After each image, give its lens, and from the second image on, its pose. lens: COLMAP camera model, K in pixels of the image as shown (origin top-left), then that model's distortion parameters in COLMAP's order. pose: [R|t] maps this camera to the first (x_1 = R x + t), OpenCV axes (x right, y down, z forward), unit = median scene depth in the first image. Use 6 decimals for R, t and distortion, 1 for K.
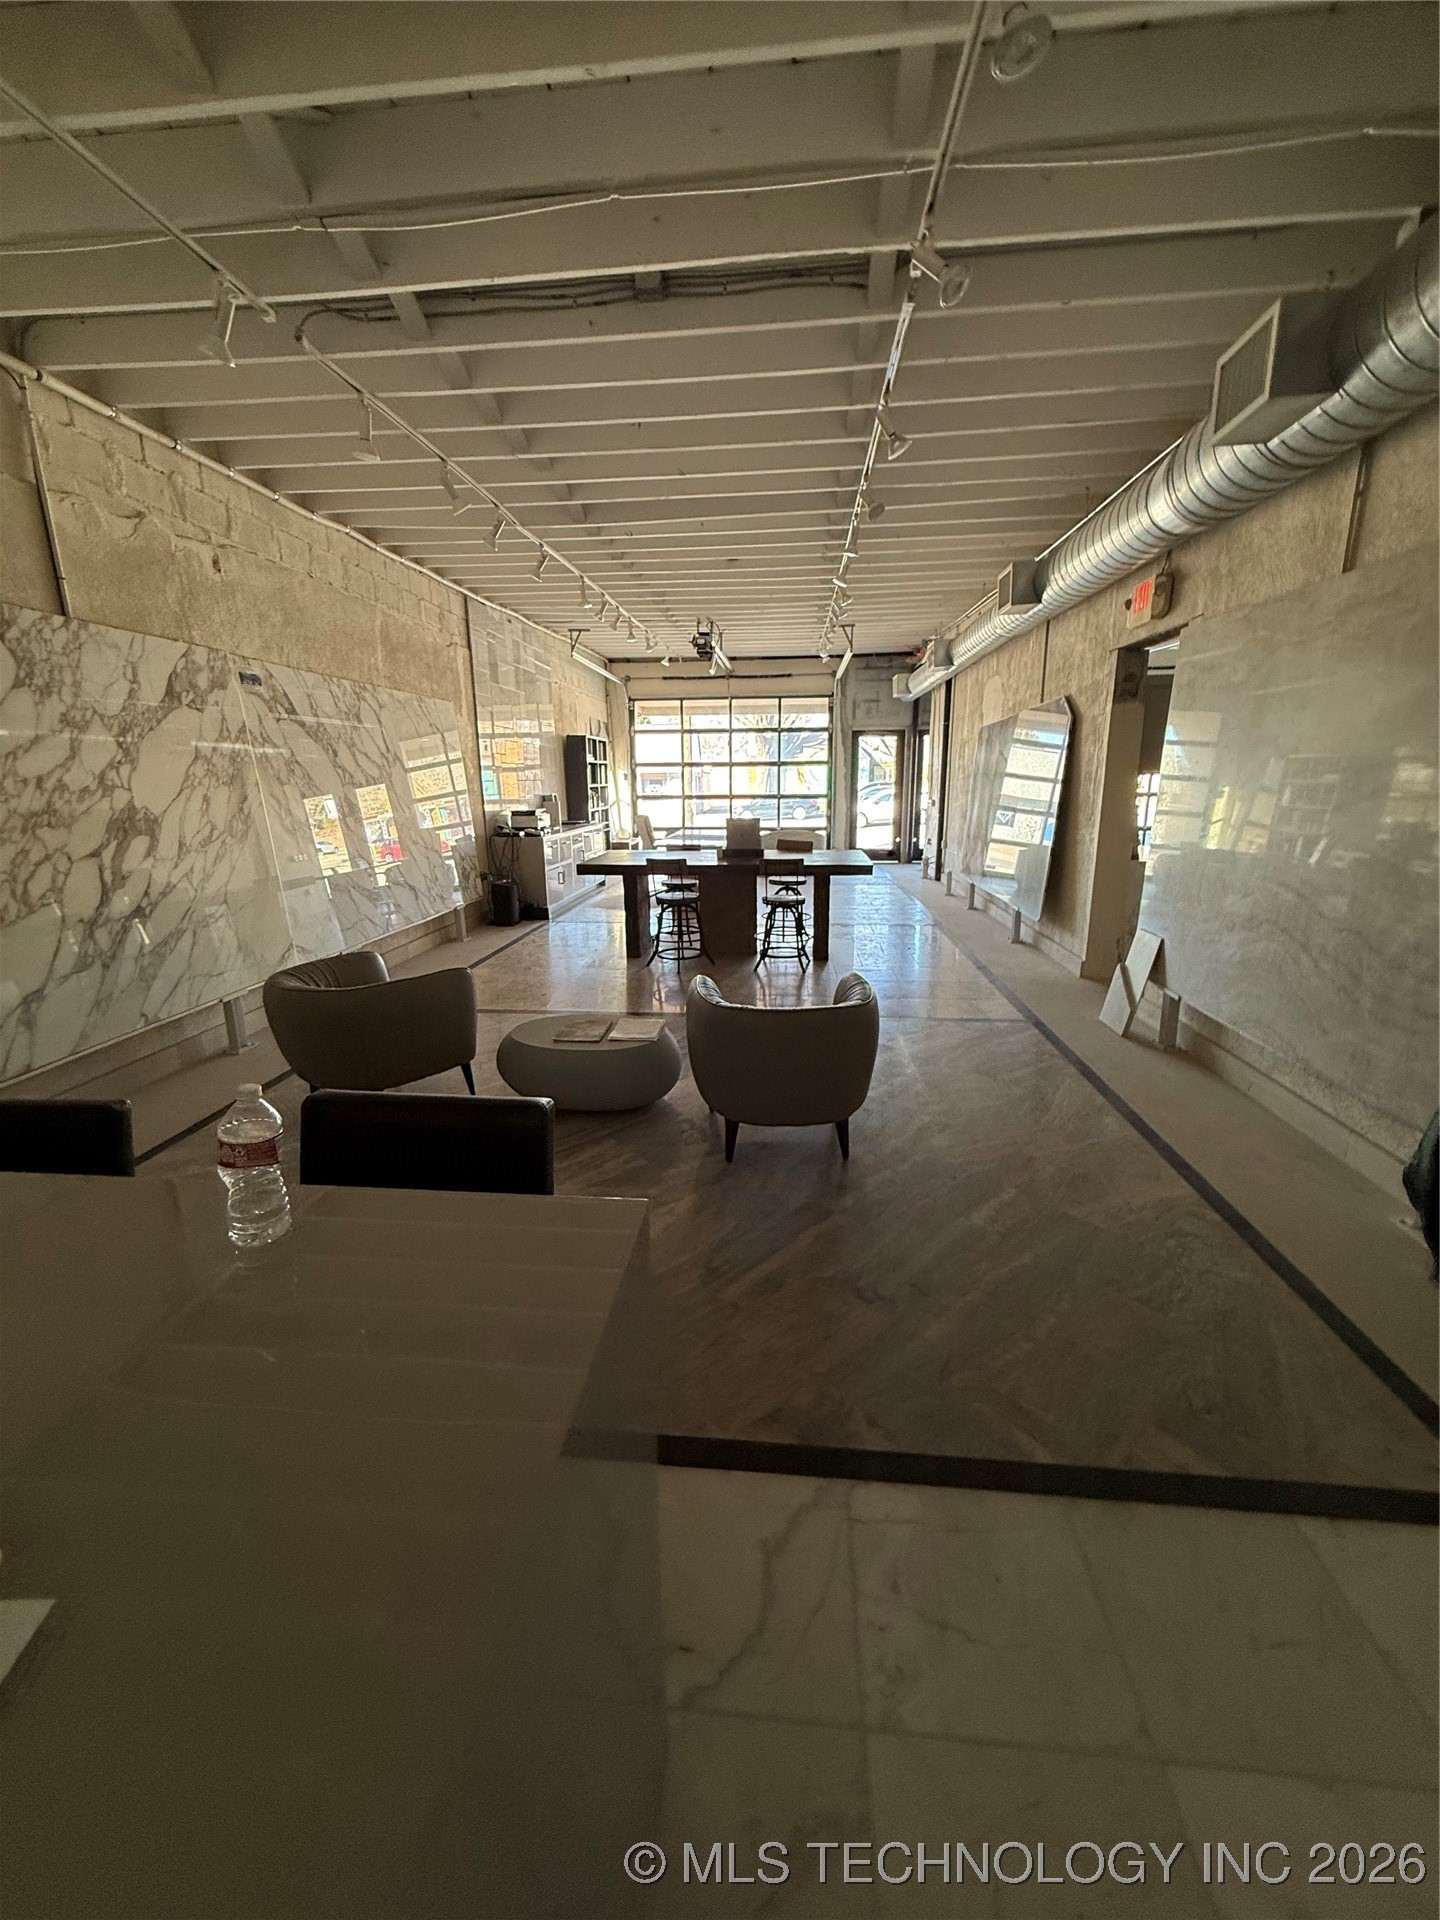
lens RADIAL K [[762.1, 0, 715.7], [0, 762.1, 953.5], [0, 0, 1]] dist [-0.003191, 0.000062]
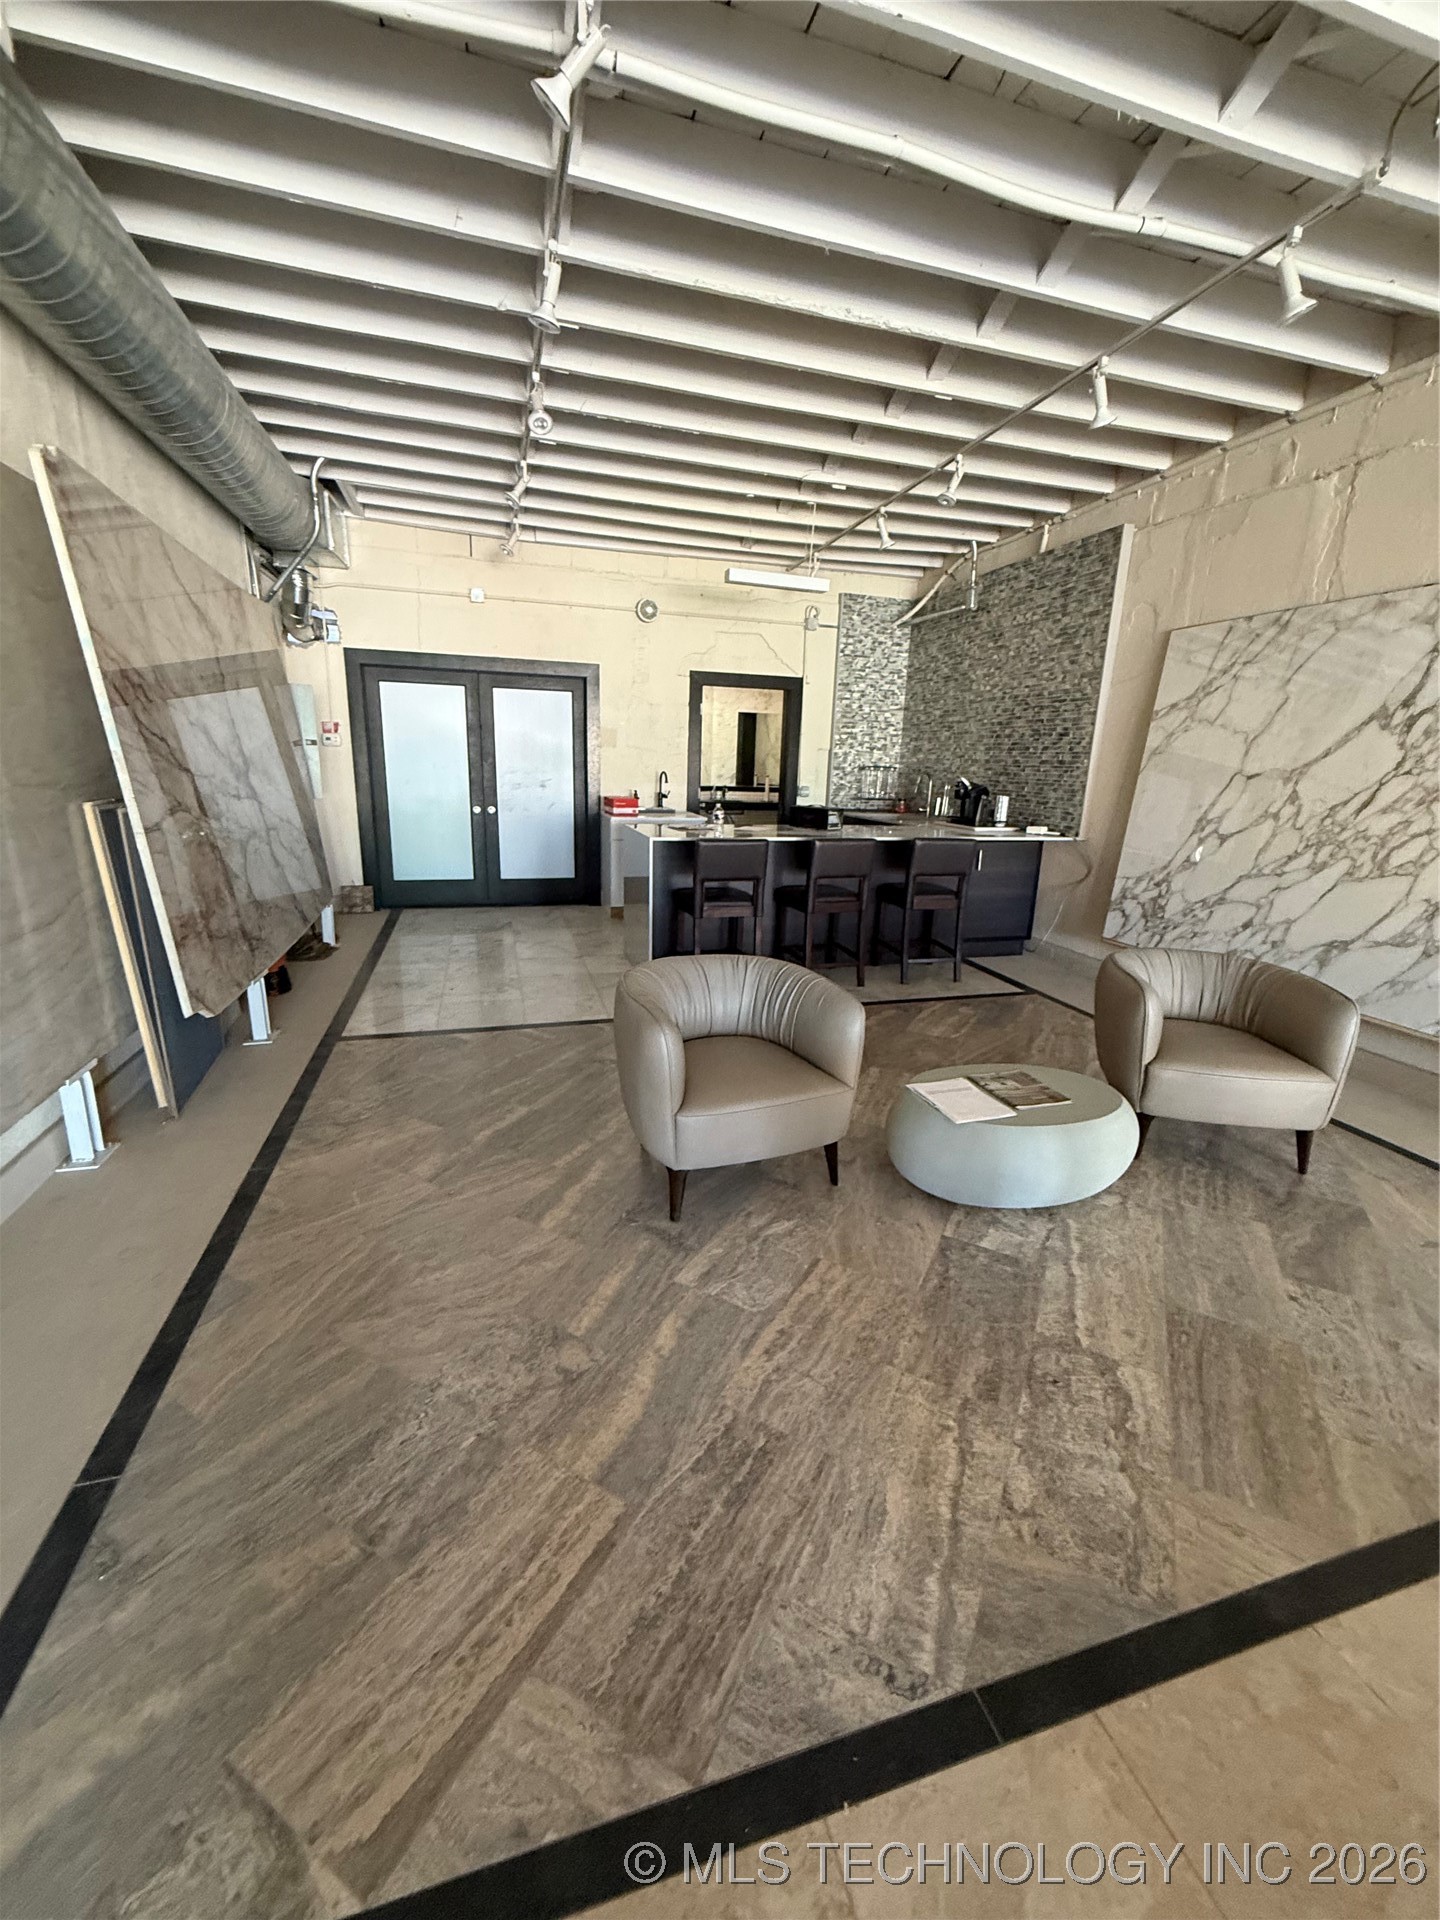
lens RADIAL K [[762.1, 0, 715.5], [0, 762.1, 949.7], [0, 0, 1]] dist [-0.003191, 0.000062]
pose [[-0.927696, 0.074389, -0.365849, 0.384458], [-0.102214, 0.891896, 0.440539, -0.338617], [0.359071, 0.446081, -0.819805, 1.577088]]
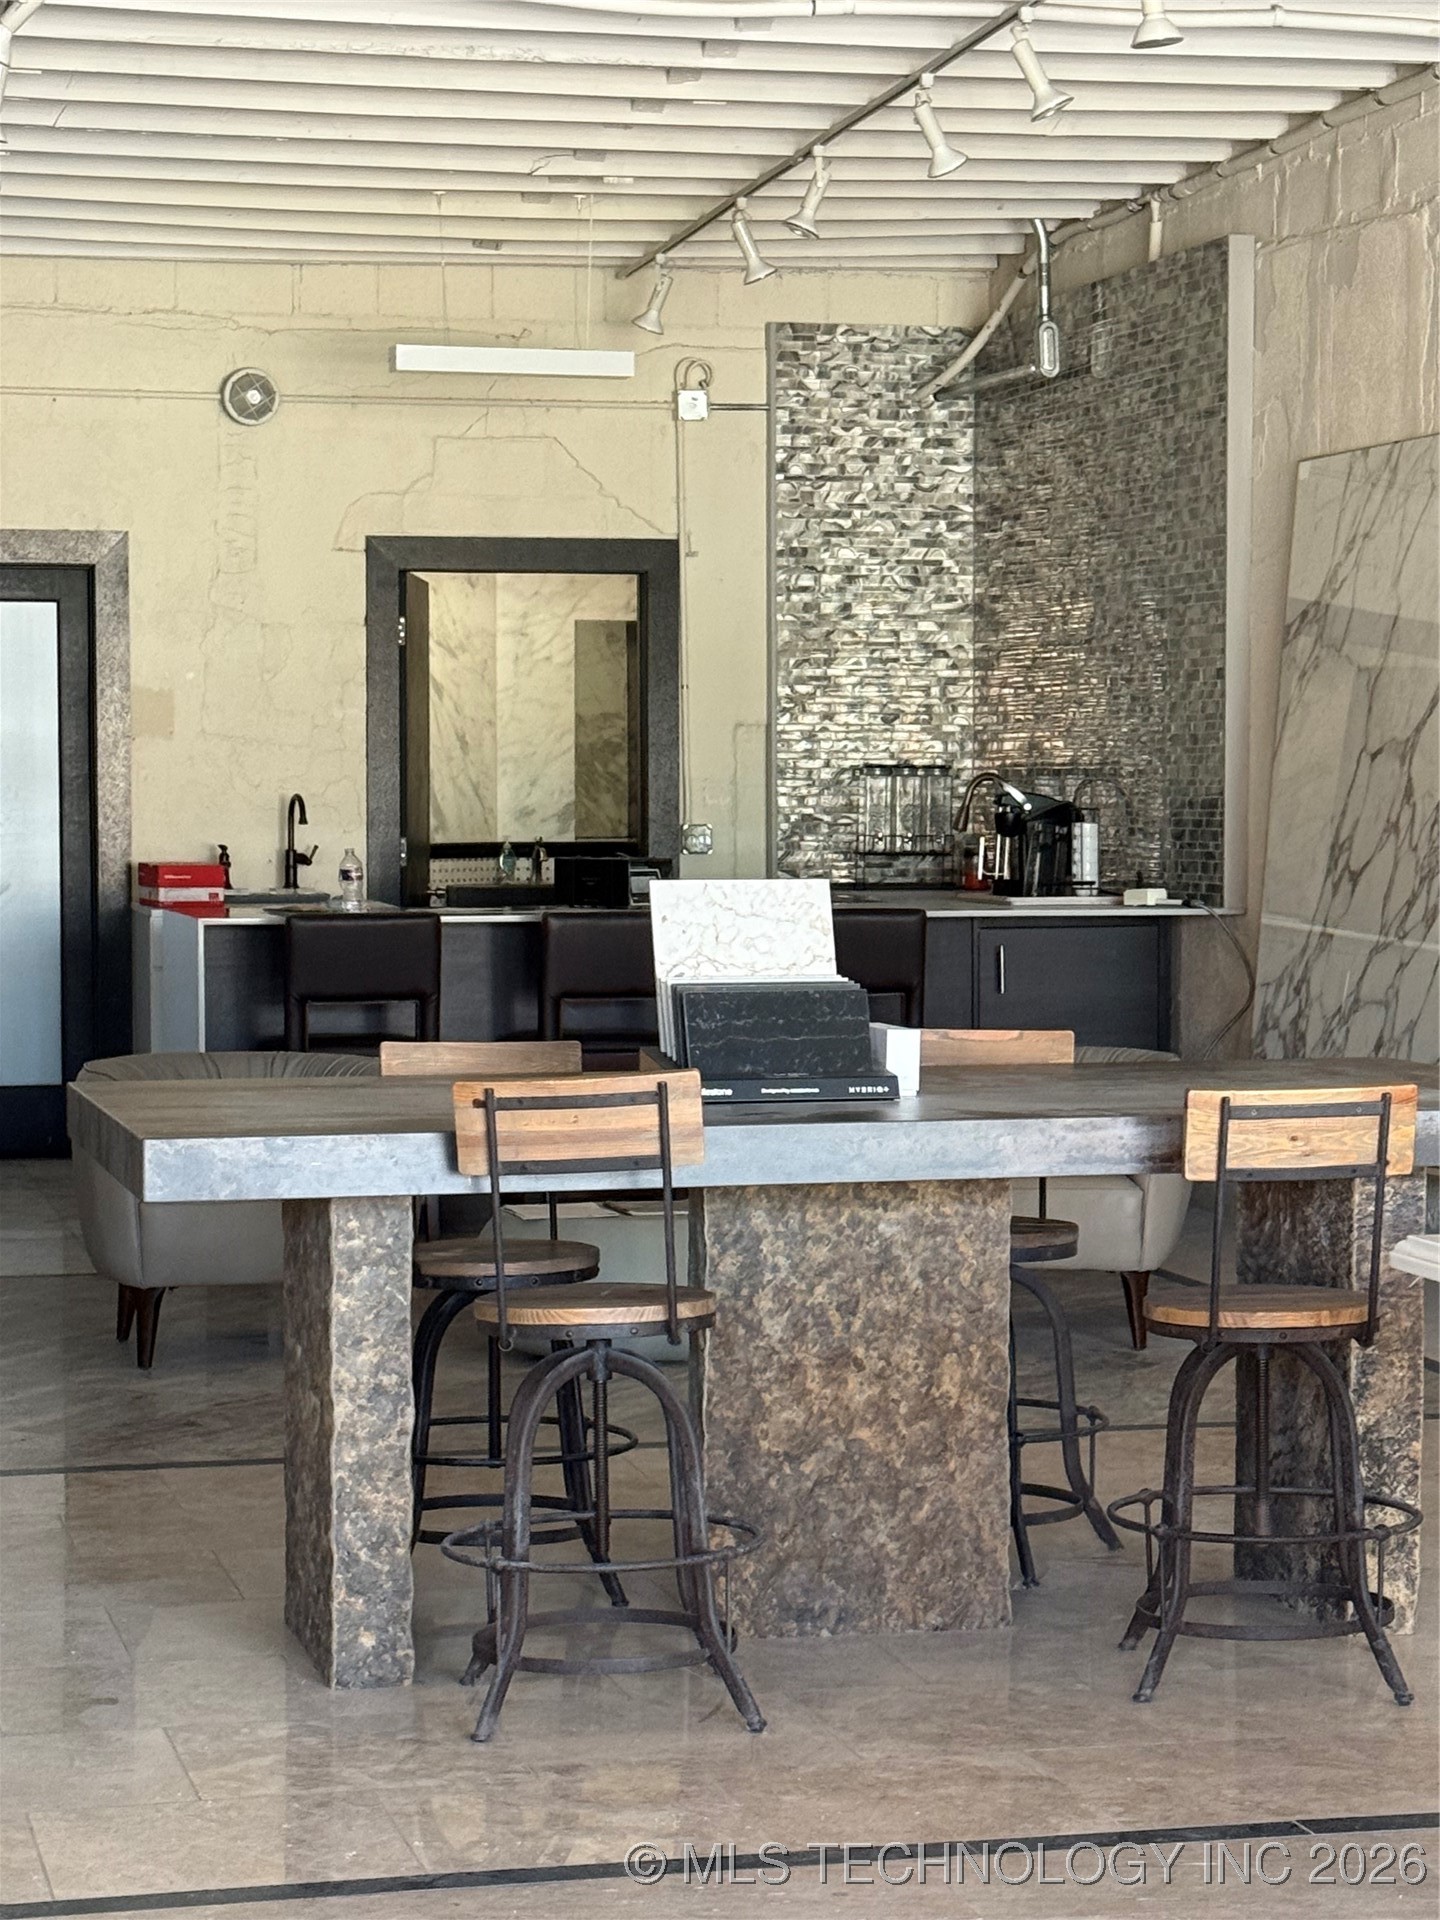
lens RADIAL K [[4172.0, 0, 743.5], [0, 4172.0, 927.9], [0, 0, 1]] dist [0.094040, 0.000000]
pose [[-0.942183, 0.023290, -0.334287, 0.733880], [-0.064324, 0.966460, 0.248630, -0.815909], [0.328866, 0.255757, -0.909085, 3.736986]]
